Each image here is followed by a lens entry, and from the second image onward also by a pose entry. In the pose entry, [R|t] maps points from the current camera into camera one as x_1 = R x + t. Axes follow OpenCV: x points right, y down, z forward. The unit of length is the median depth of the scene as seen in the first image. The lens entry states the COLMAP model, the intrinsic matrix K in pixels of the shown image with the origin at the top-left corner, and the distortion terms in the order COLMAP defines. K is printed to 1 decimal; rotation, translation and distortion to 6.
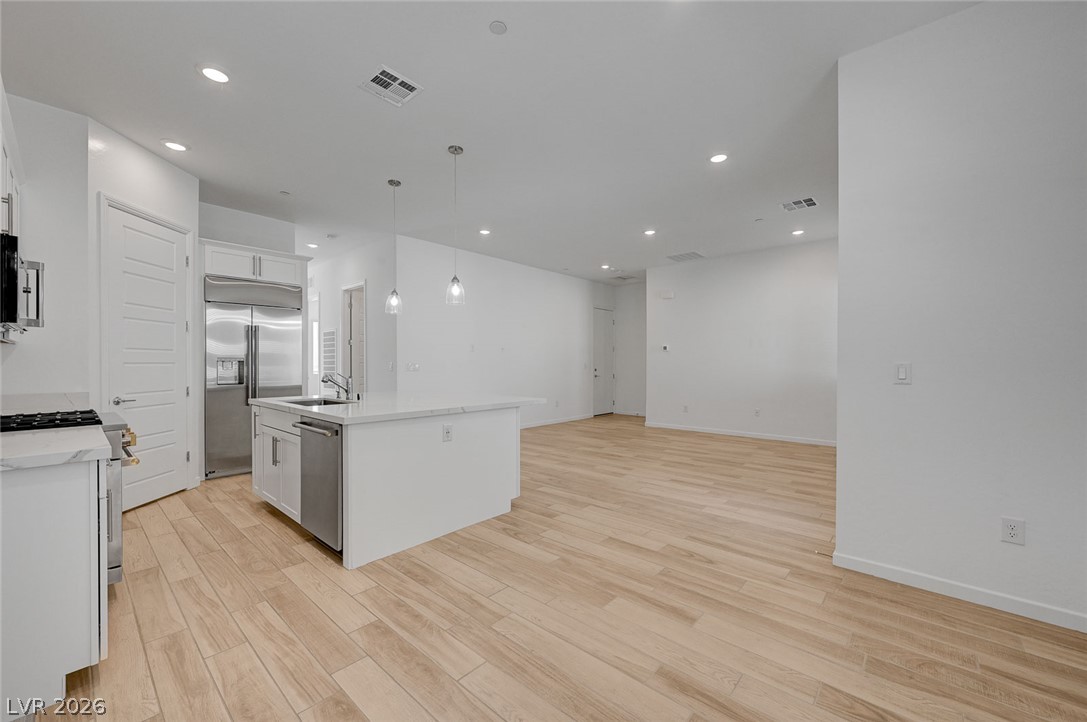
lens RADIAL K [[430.1, 0, 544.1], [0, 430.1, 362.1], [0, 0, 1]] dist [-0.000691, 0.001689]
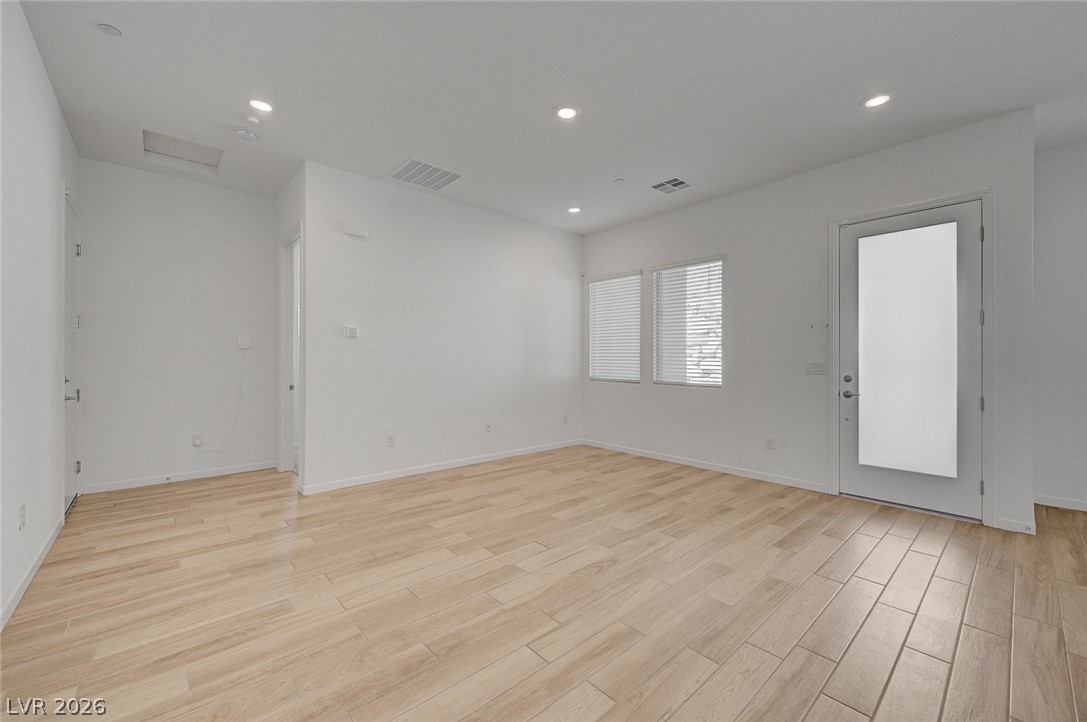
lens RADIAL K [[430.1, 0, 538.4], [0, 430.1, 361.1], [0, 0, 1]] dist [-0.000691, 0.001689]
pose [[0.105257, -0.001360, 0.994444, -0.379101], [-0.006161, 0.999979, 0.002020, 0.001360], [-0.994426, -0.006340, 0.105246, 1.309609]]
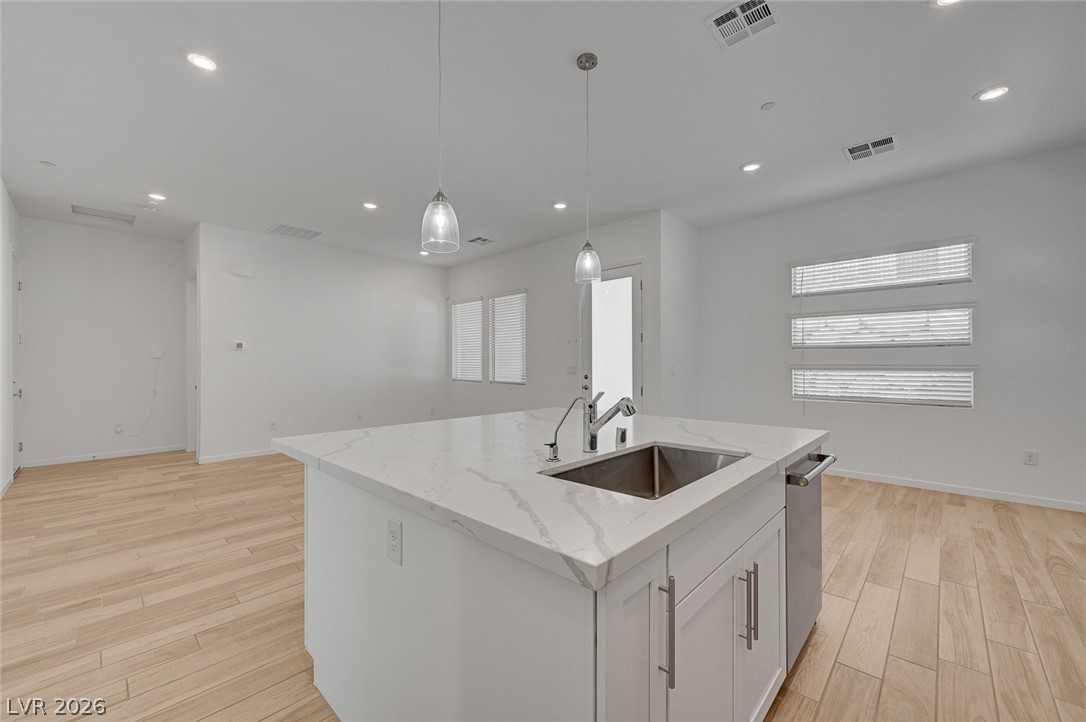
lens RADIAL K [[429.7, 0, 541.5], [0, 429.7, 365.2], [0, 0, 1]] dist [-0.000691, 0.001689]
pose [[0.022462, -0.001725, 0.999746, -0.751401], [0.000158, 0.999999, 0.001721, -0.002771], [-0.999748, 0.000119, 0.022462, 0.880548]]
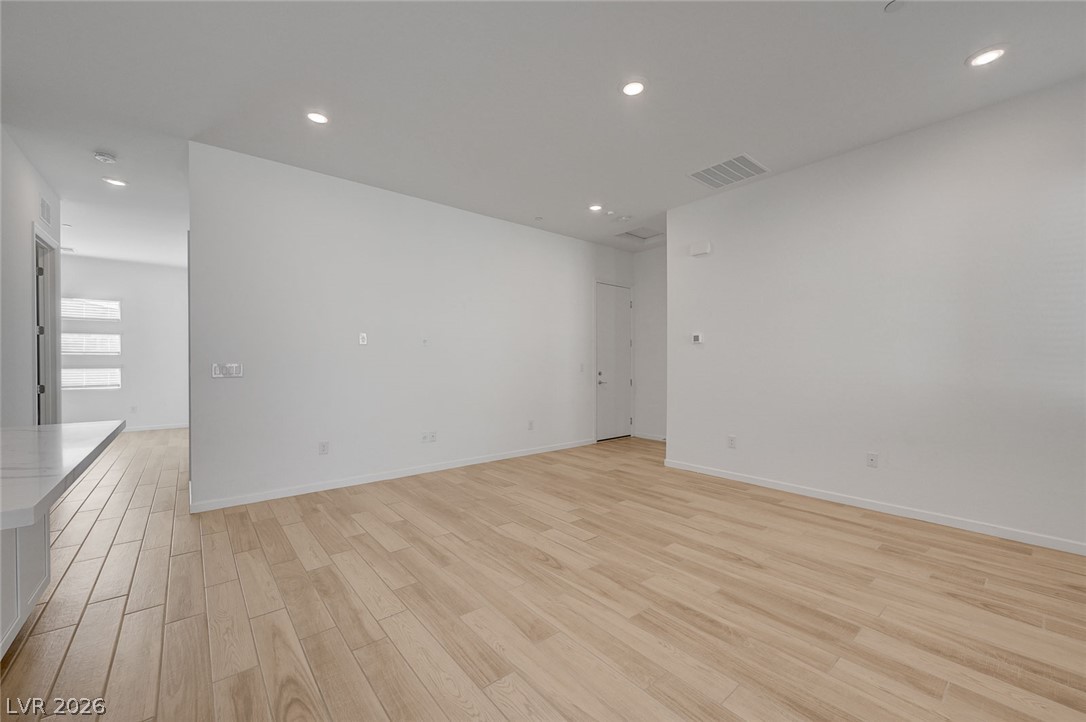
lens RADIAL K [[429.7, 0, 549.3], [0, 429.7, 362.3], [0, 0, 1]] dist [-0.000691, 0.001689]
pose [[0.990878, -0.002664, -0.134735, 0.289742], [0.002444, 0.999995, -0.001805, 0.002846], [0.134739, 0.001459, 0.990880, 0.690523]]
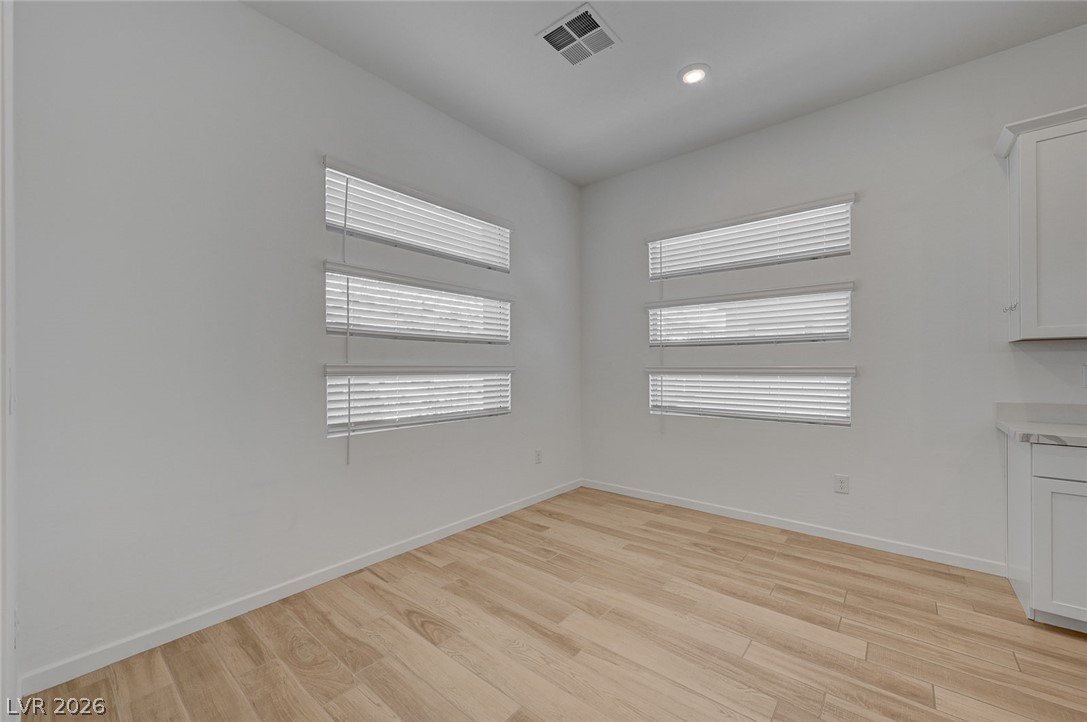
lens RADIAL K [[430.1, 0, 546.9], [0, 430.1, 366.6], [0, 0, 1]] dist [-0.000691, 0.001689]
pose [[-0.999218, 0.002786, -0.039440, 0.148742], [0.002963, 0.999986, -0.004447, 0.003011], [0.039427, -0.004560, -0.999212, 0.808317]]
